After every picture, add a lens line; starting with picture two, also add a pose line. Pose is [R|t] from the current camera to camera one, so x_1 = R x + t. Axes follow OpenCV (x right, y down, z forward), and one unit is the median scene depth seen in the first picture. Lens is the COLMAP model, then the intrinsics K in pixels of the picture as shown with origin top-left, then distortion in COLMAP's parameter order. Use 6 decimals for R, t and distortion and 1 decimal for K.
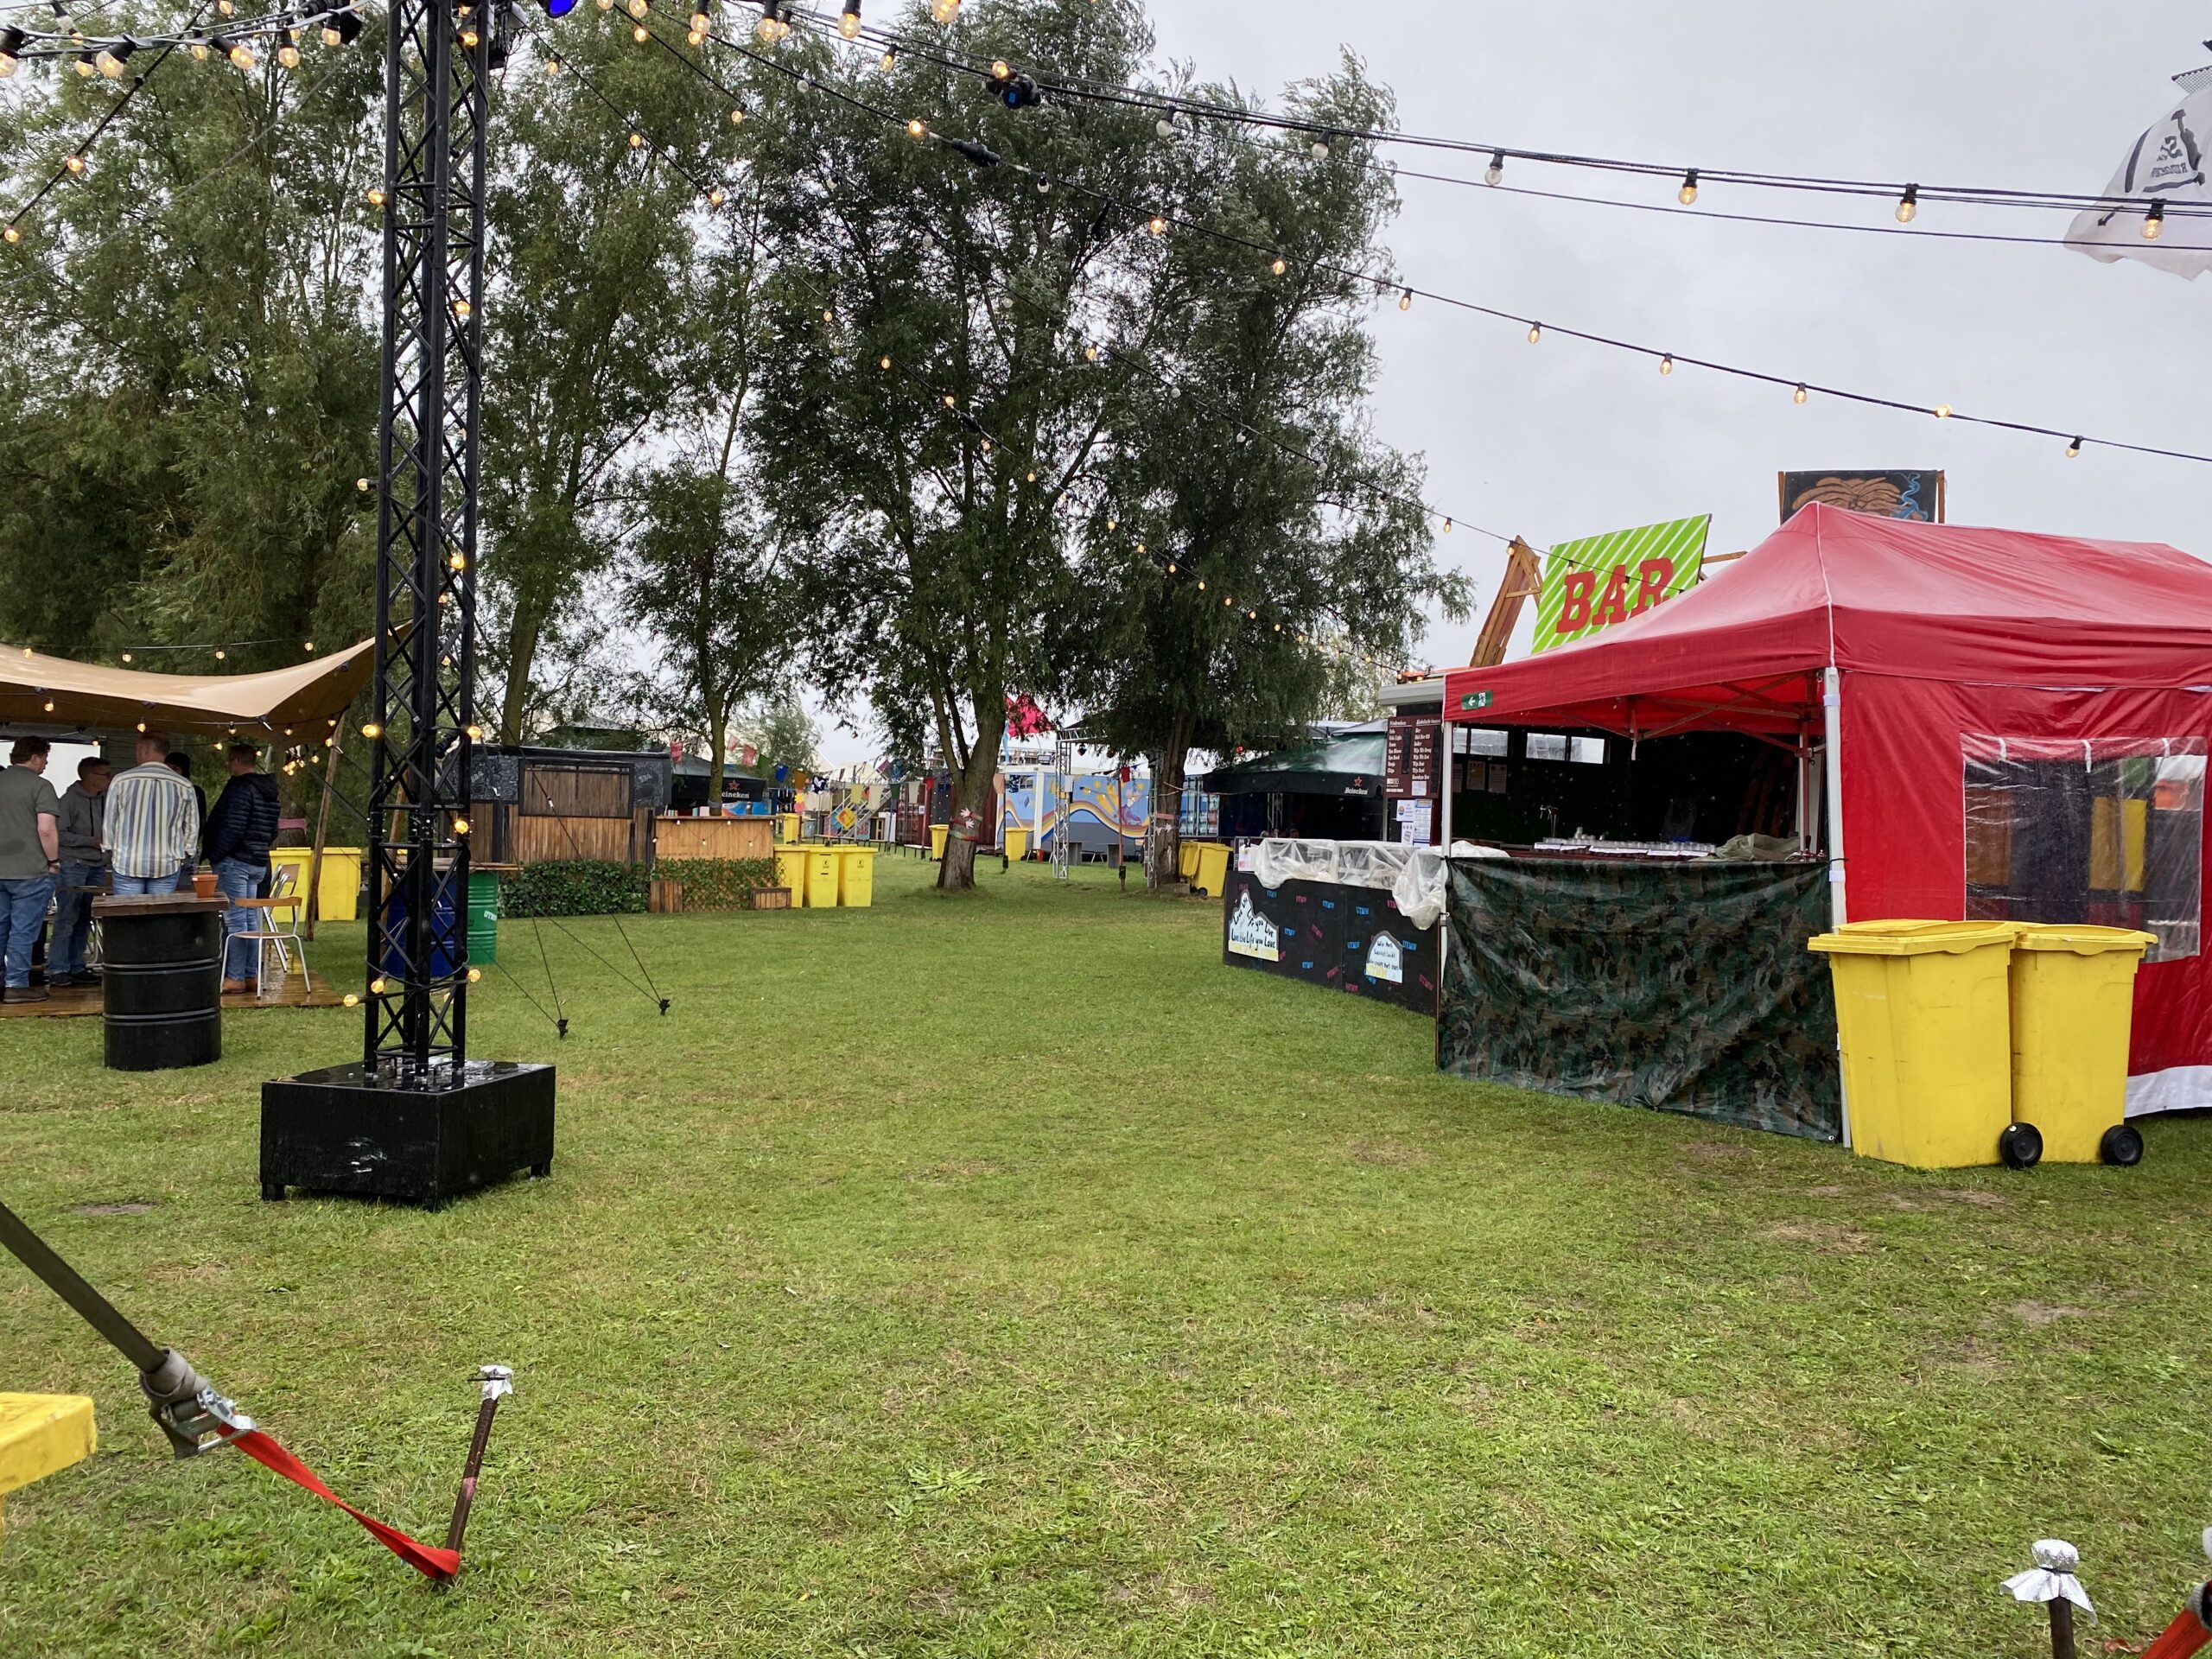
lens RADIAL K [[1666.9, 0, 1106.0], [0, 1666.9, 829.5], [0, 0, 1]] dist [-0.000119, -0.000077]
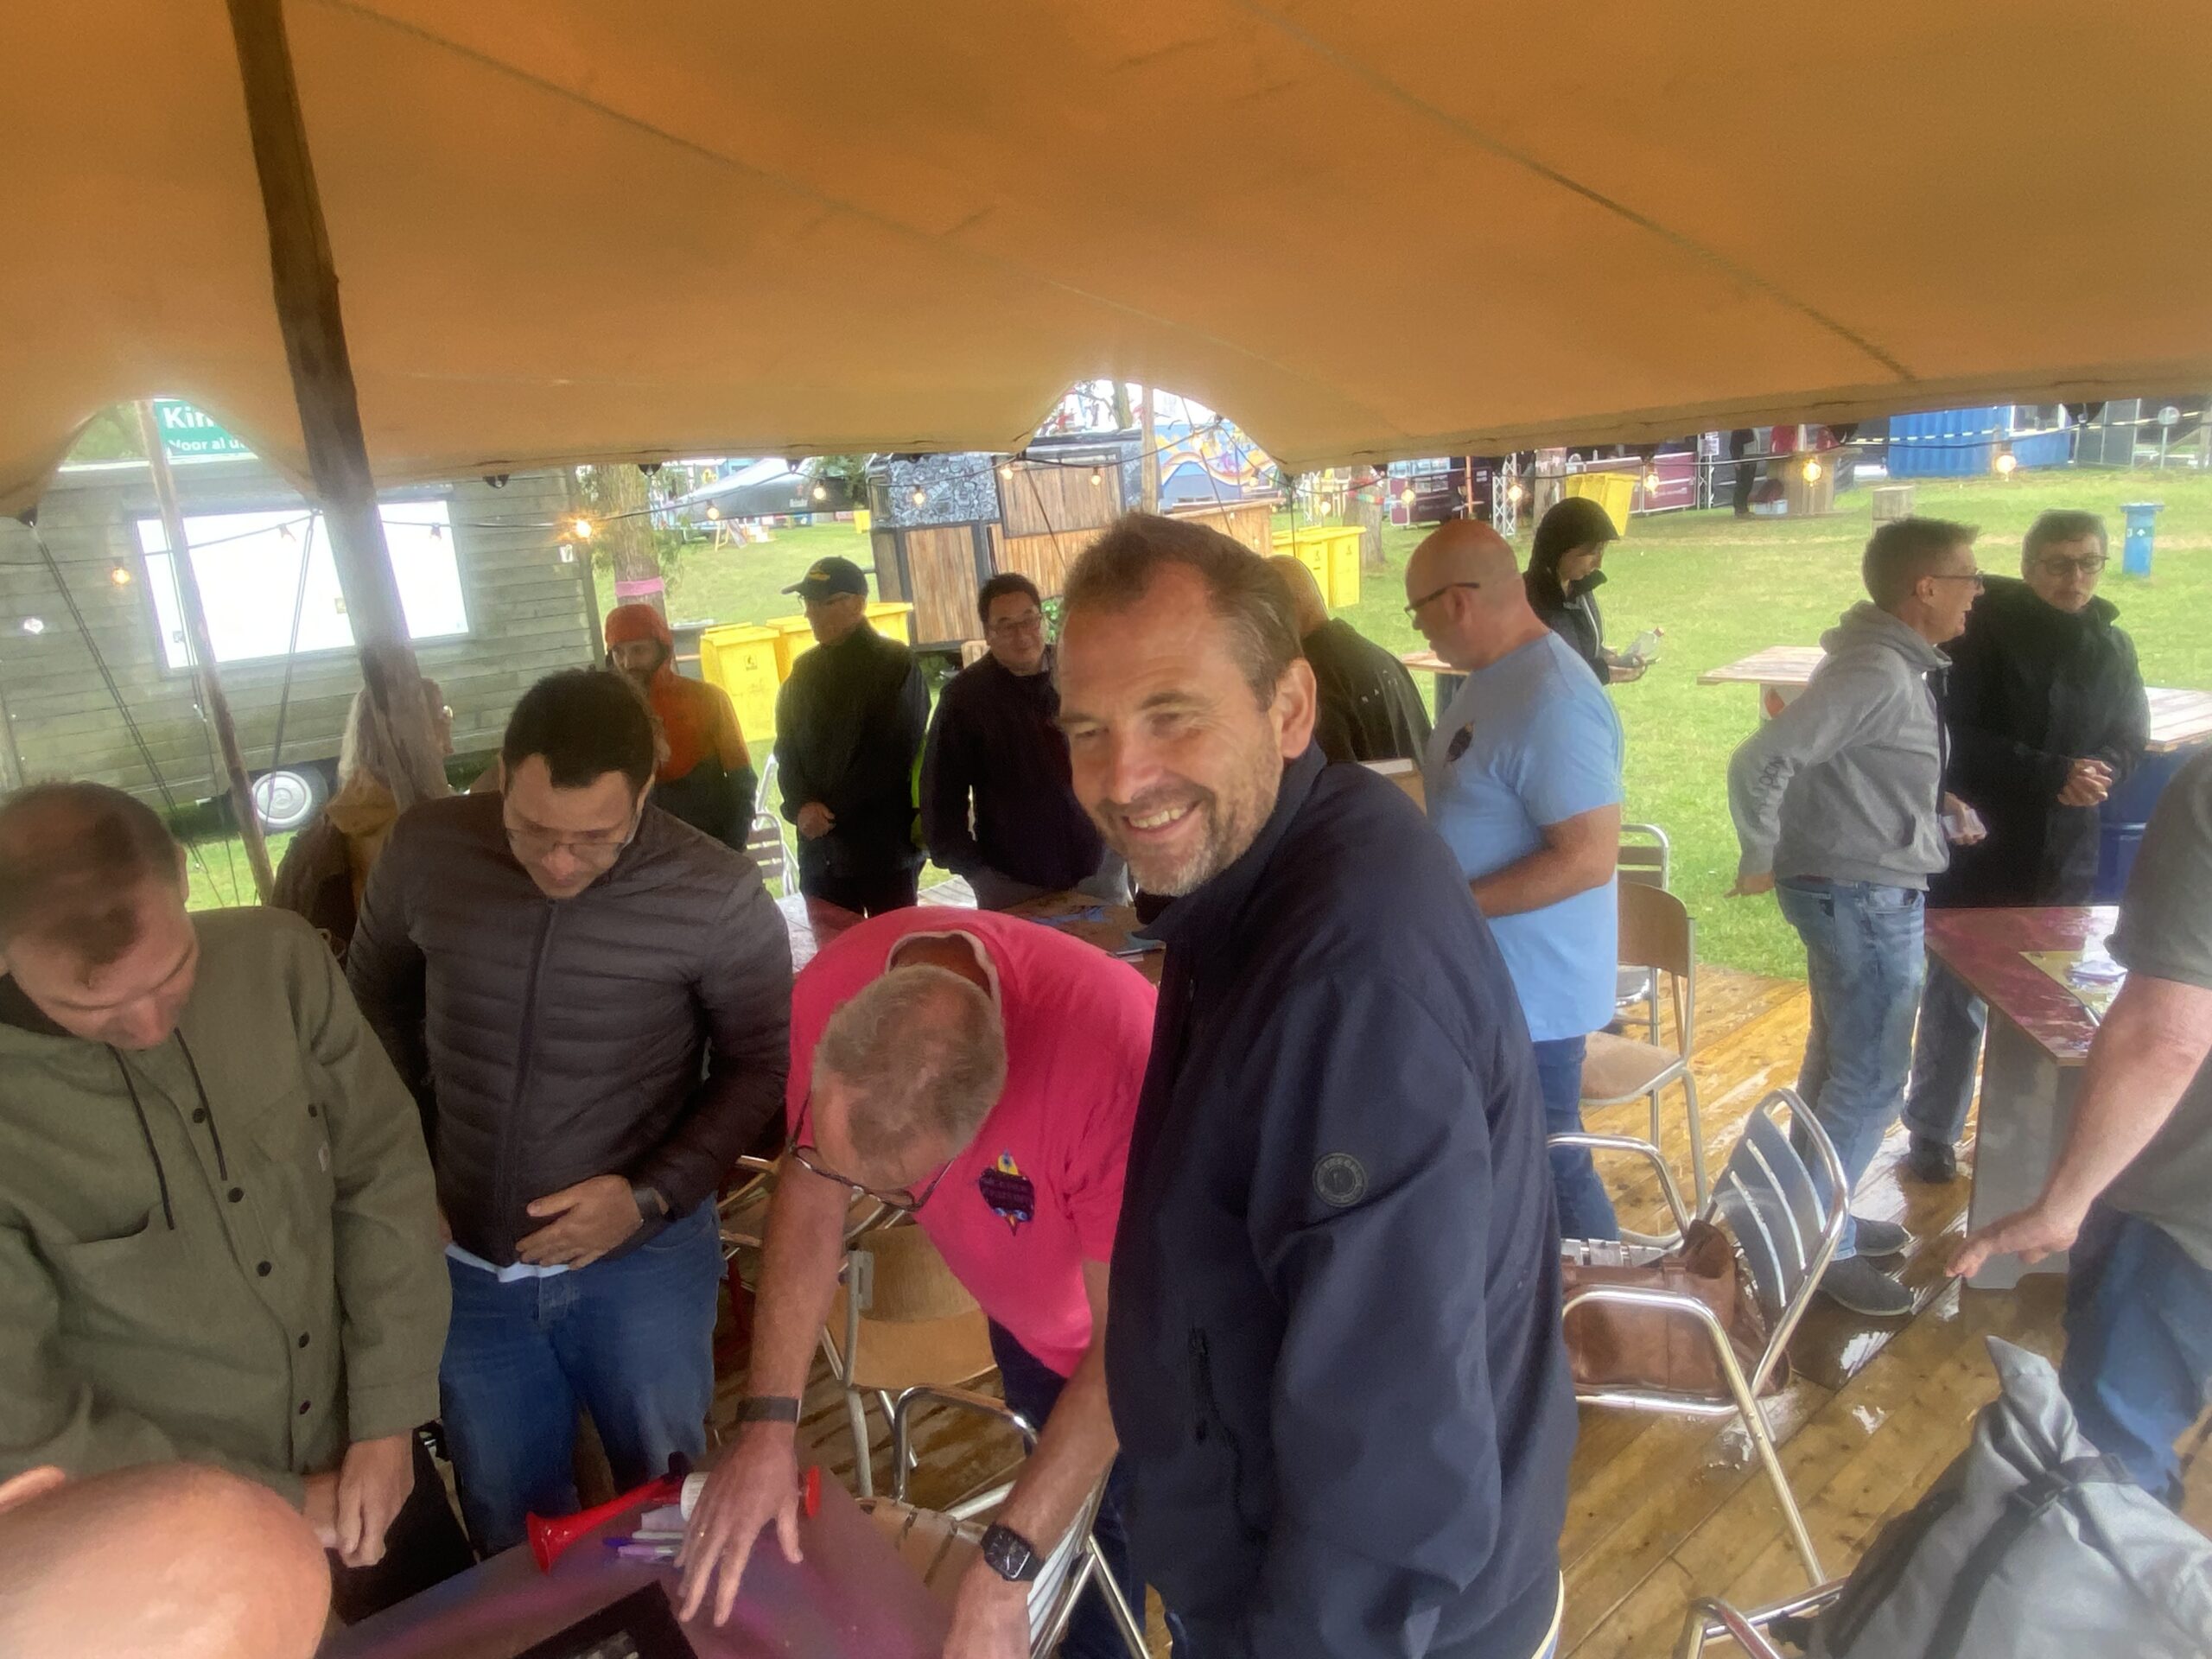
lens RADIAL K [[1378.0, 0, 1104.5], [0, 1378.0, 841.5], [0, 0, 1]] dist [0.068798, -0.078527]
pose [[0.985730, -0.137216, 0.097511, -0.375605], [0.107918, 0.959686, 0.259531, -0.032284], [-0.129192, -0.245304, 0.960799, 0.384505]]
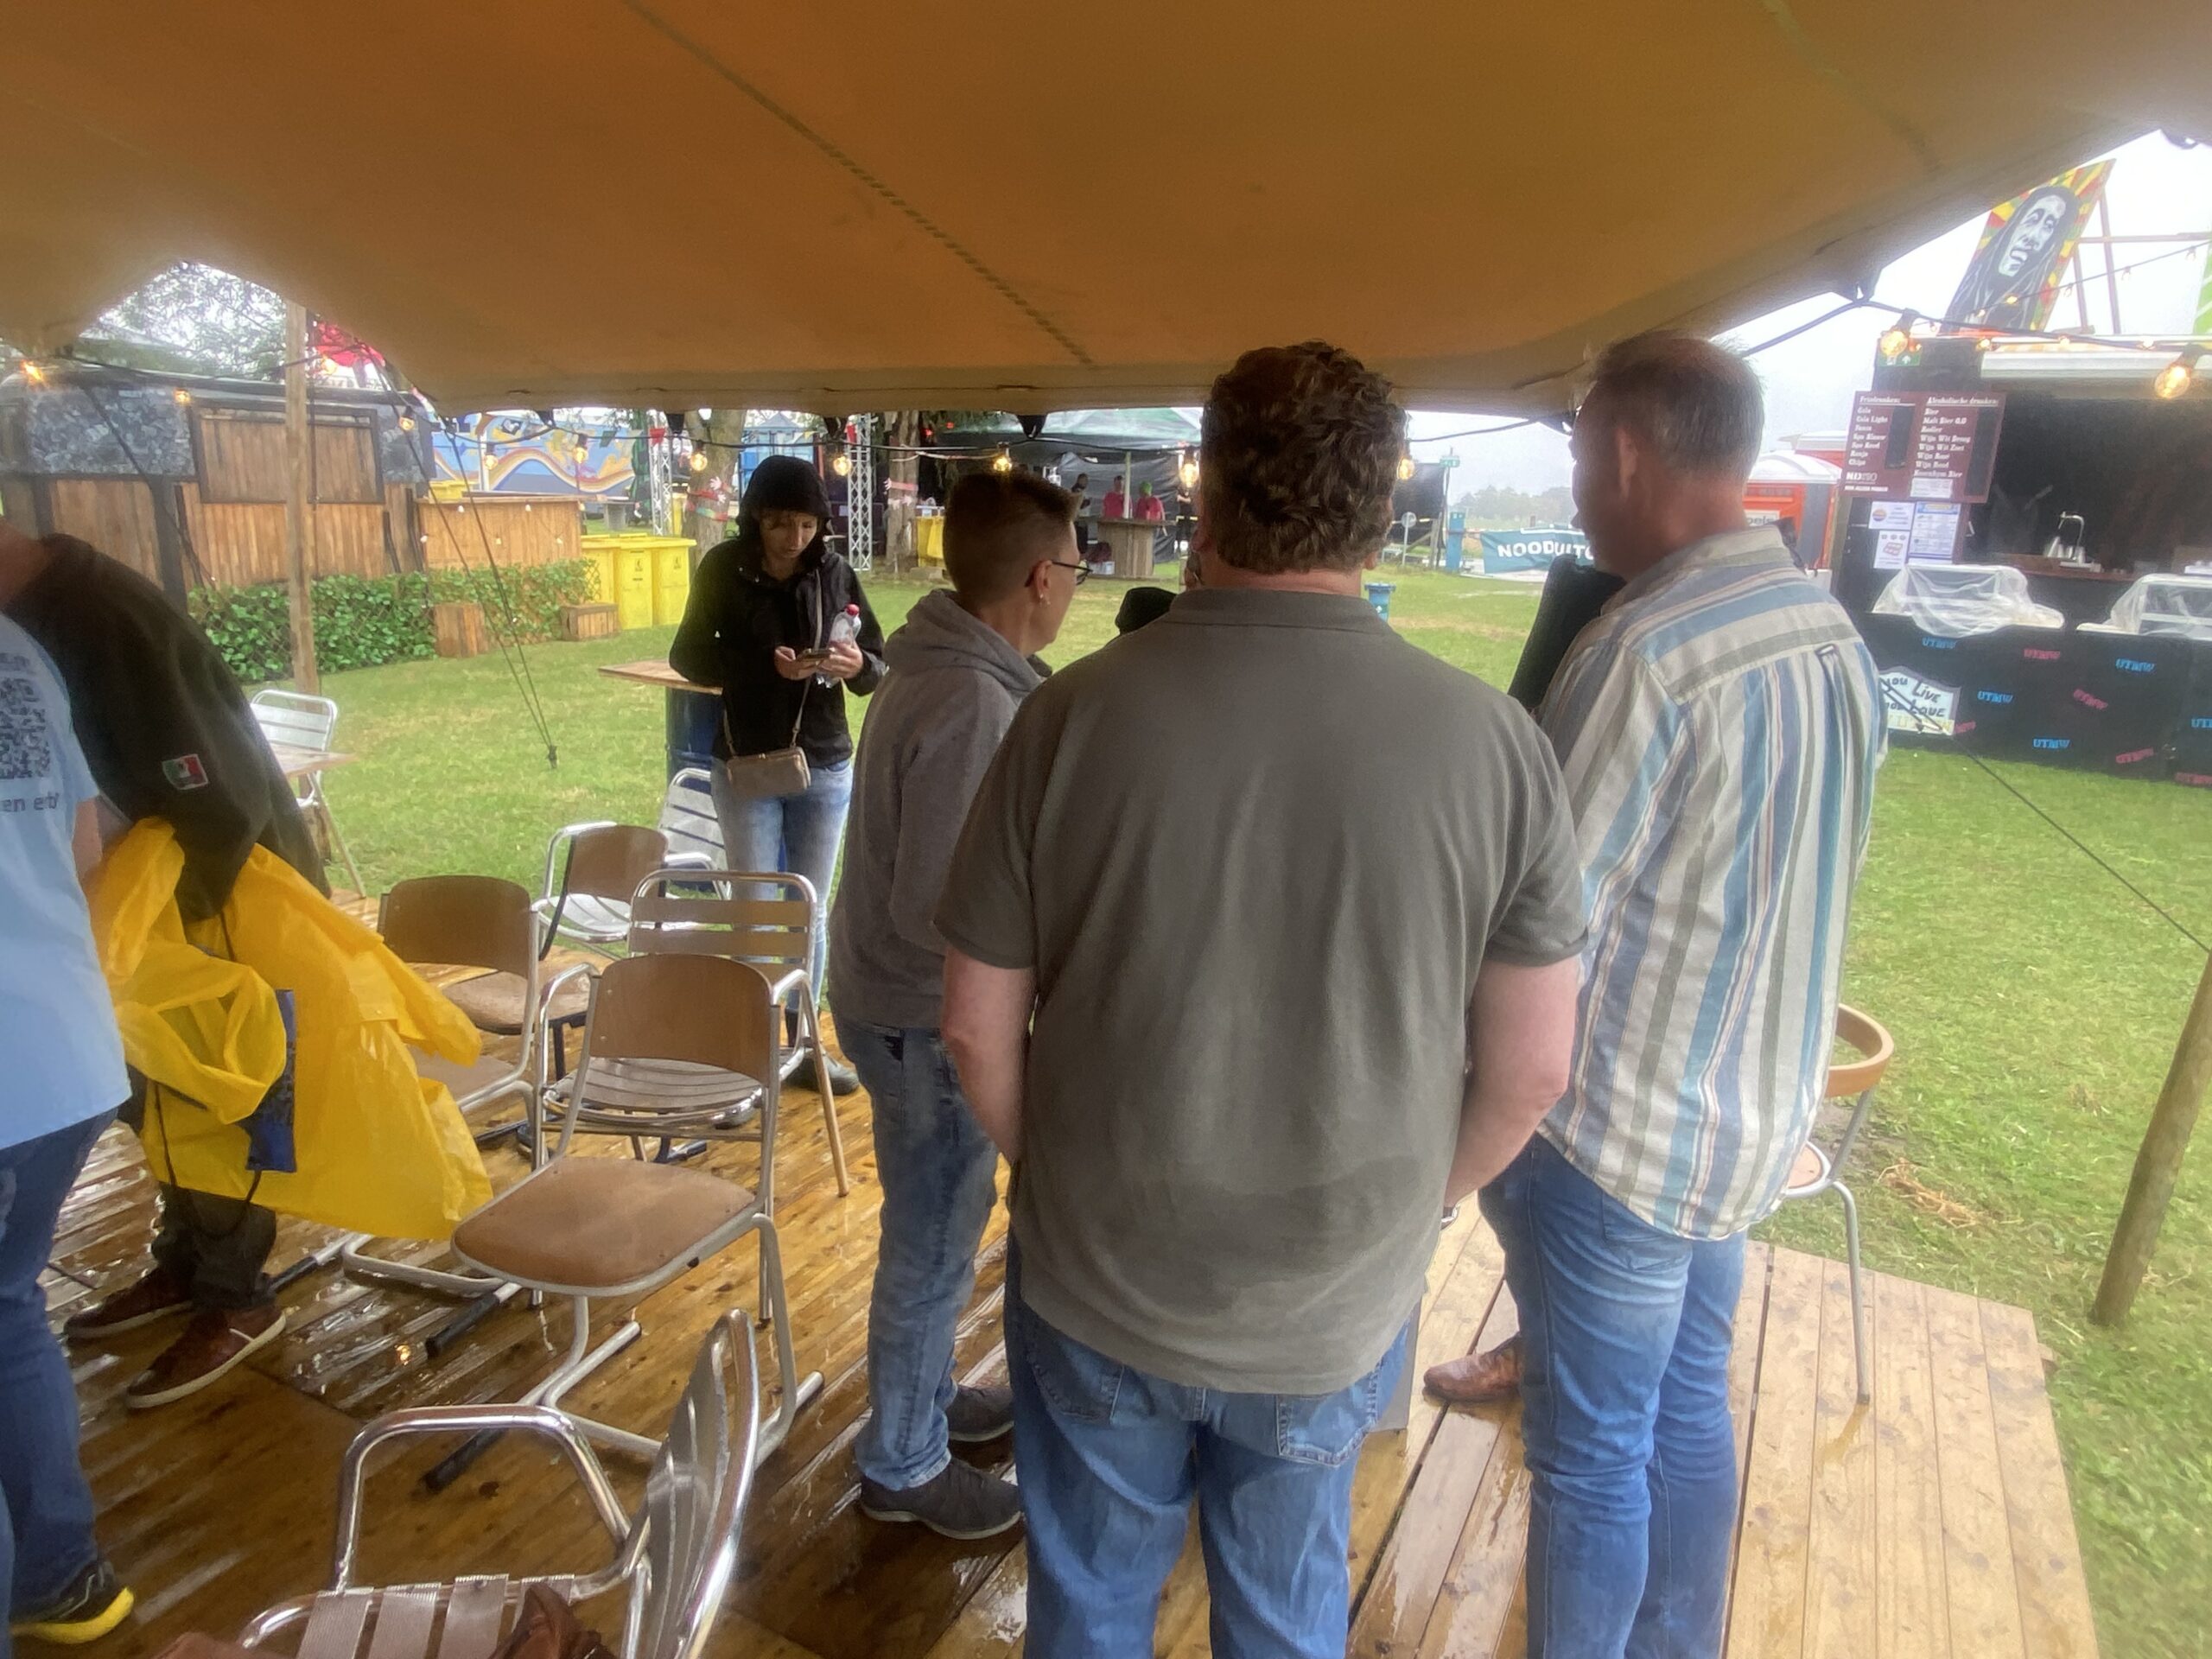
lens RADIAL K [[1378.0, 0, 1104.5], [0, 1378.0, 841.5], [0, 0, 1]] dist [0.068798, -0.078527]
pose [[0.855963, -0.127638, 0.501035, -0.333872], [-0.006106, 0.966487, 0.256641, -0.020299], [-0.517001, -0.222735, 0.826498, 0.414891]]
